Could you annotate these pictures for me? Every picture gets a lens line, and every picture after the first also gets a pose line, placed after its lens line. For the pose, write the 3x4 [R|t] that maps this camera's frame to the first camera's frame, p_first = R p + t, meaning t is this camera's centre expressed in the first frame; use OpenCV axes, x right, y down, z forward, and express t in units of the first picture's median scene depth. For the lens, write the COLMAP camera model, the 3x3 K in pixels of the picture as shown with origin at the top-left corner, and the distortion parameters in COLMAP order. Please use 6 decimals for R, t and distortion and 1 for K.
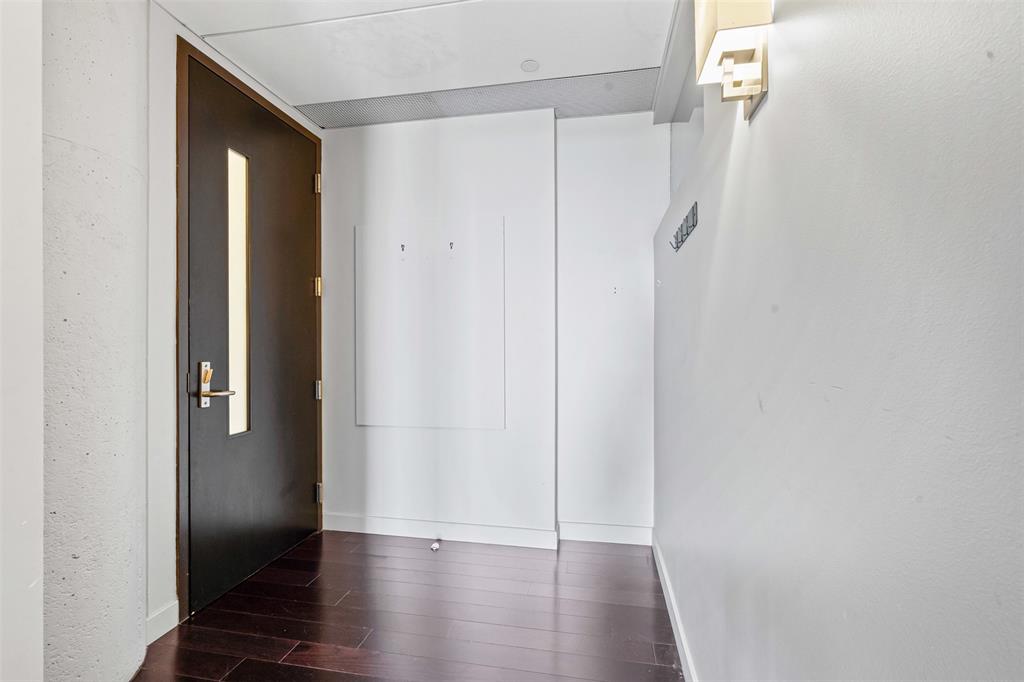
lens RADIAL K [[470.3, 0, 511.8], [0, 470.3, 341.7], [0, 0, 1]] dist [-0.005207, 0.003588]
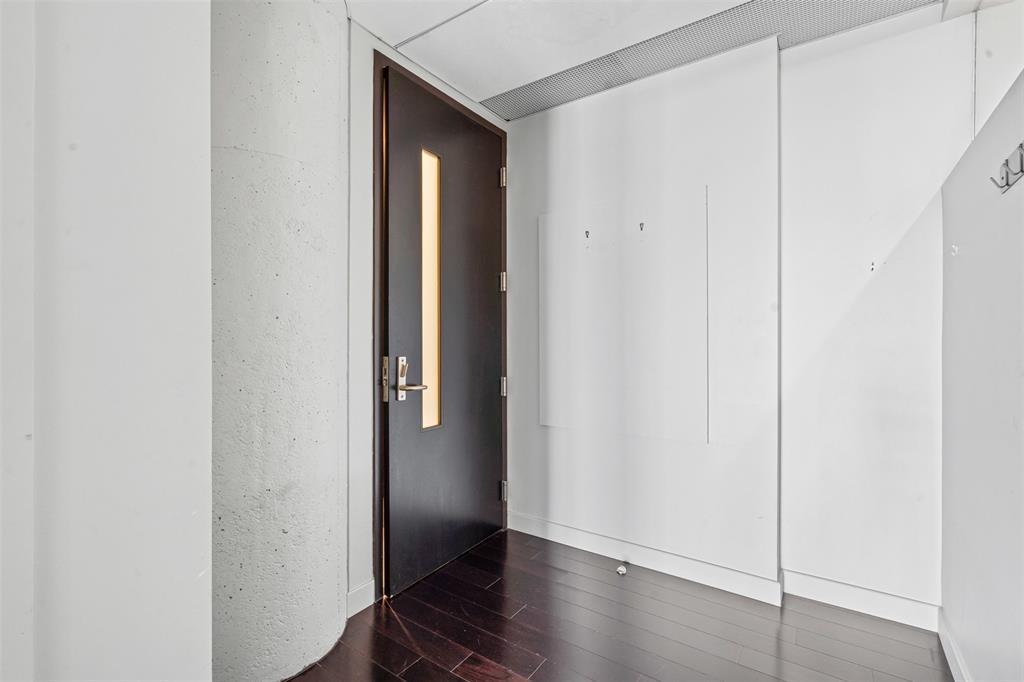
lens RADIAL K [[470.3, 0, 513.5], [0, 470.3, 341.9], [0, 0, 1]] dist [-0.005207, 0.003588]
pose [[0.915923, 0.001358, -0.401352, 0.003770], [0.001035, 0.999983, 0.005745, 0.003355], [0.401353, -0.005677, 0.915906, 0.121427]]
